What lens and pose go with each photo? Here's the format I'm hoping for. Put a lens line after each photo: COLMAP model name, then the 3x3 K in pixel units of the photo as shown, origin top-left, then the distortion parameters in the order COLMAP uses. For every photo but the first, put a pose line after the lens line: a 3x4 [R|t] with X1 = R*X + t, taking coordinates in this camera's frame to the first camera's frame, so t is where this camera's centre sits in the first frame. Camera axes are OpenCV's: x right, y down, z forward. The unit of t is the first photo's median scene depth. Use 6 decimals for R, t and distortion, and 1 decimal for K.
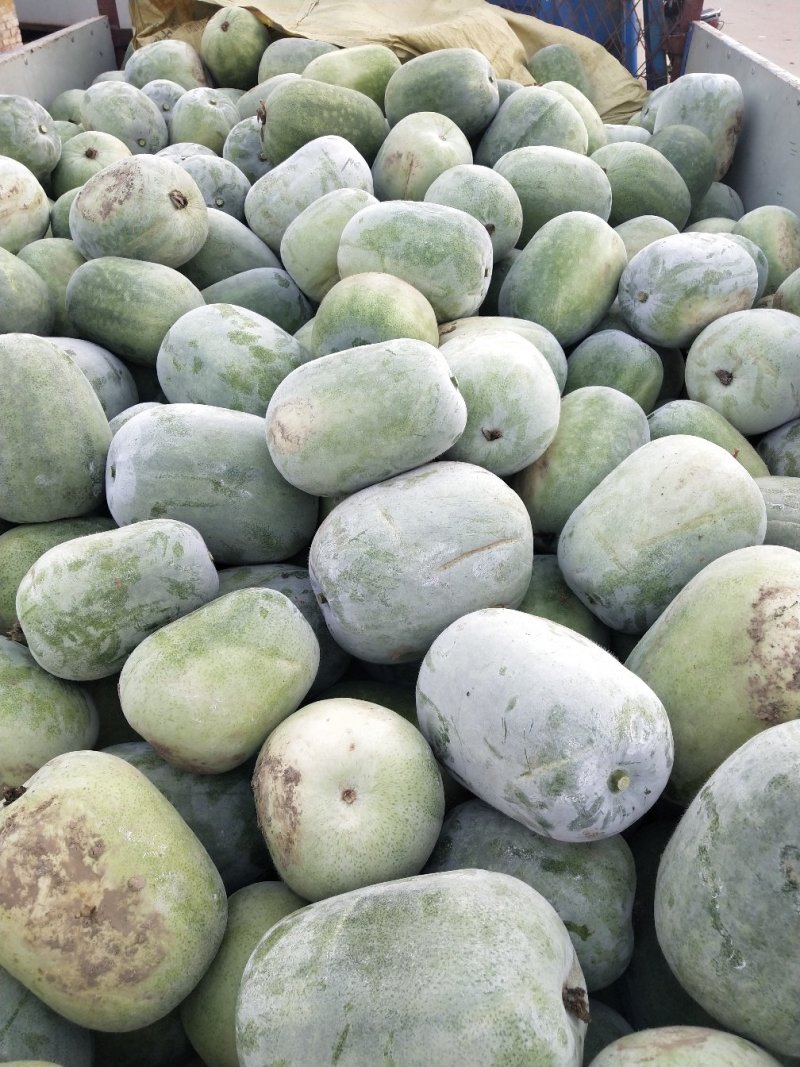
lens RADIAL K [[833.6, 0, 389.7], [0, 833.6, 535.7], [0, 0, 1]] dist [-0.019049, 0.057651]
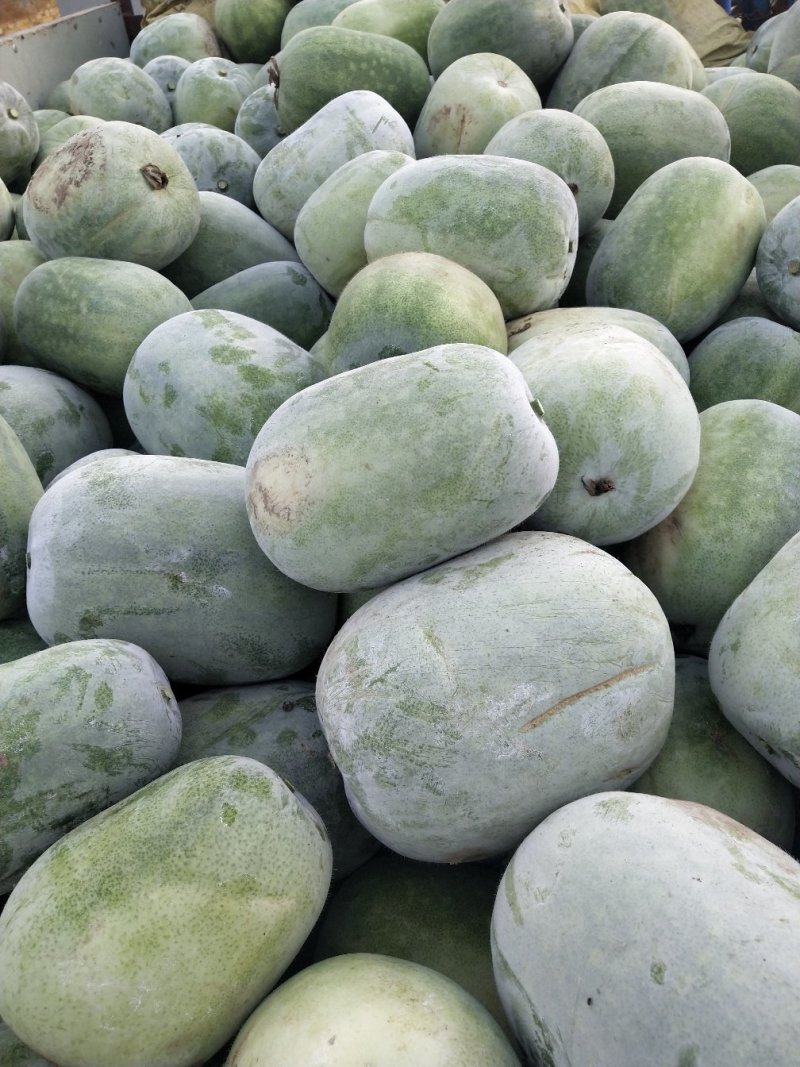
lens RADIAL K [[833.6, 0, 389.7], [0, 833.6, 535.7], [0, 0, 1]] dist [-0.019049, 0.057651]
pose [[0.995990, -0.032323, -0.083422, 0.012608], [0.031452, 0.999436, -0.011739, -0.063693], [0.083754, 0.009068, 0.996445, 0.275306]]
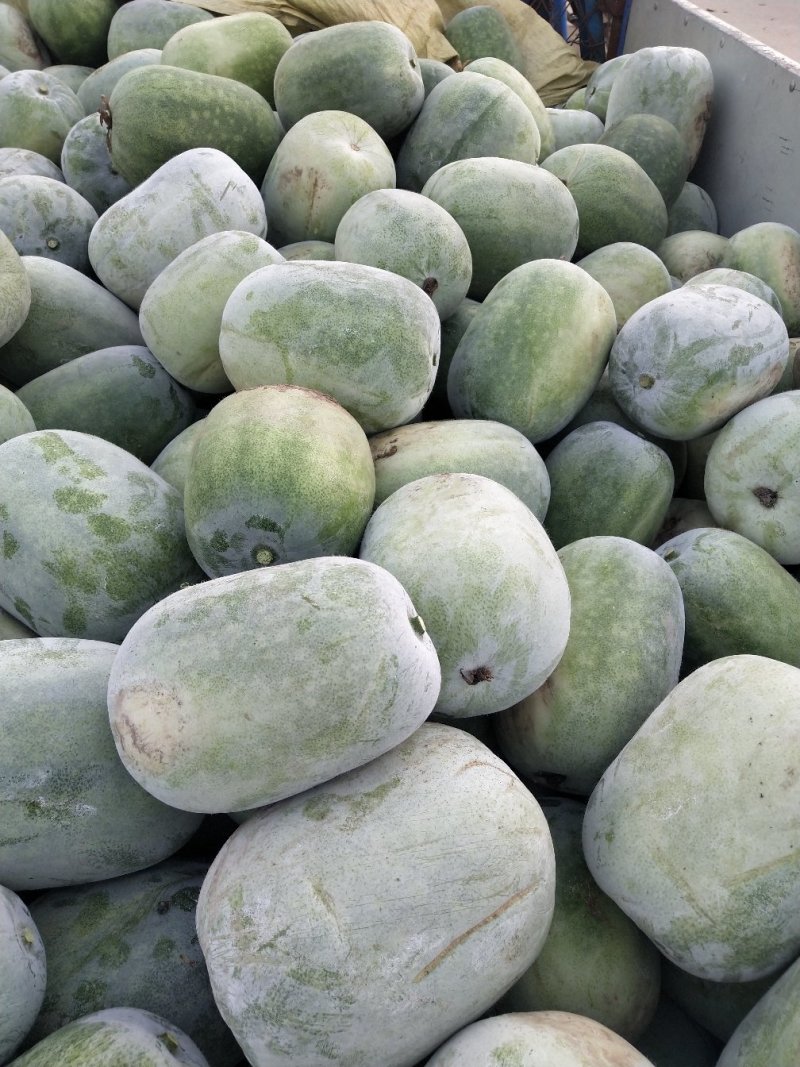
lens RADIAL K [[833.6, 0, 389.7], [0, 833.6, 535.7], [0, 0, 1]] dist [-0.019049, 0.057651]
pose [[0.993591, -0.062349, 0.094288, 0.002858], [0.057597, 0.996969, 0.052309, -0.208310], [-0.097263, -0.046543, 0.994170, 0.296267]]
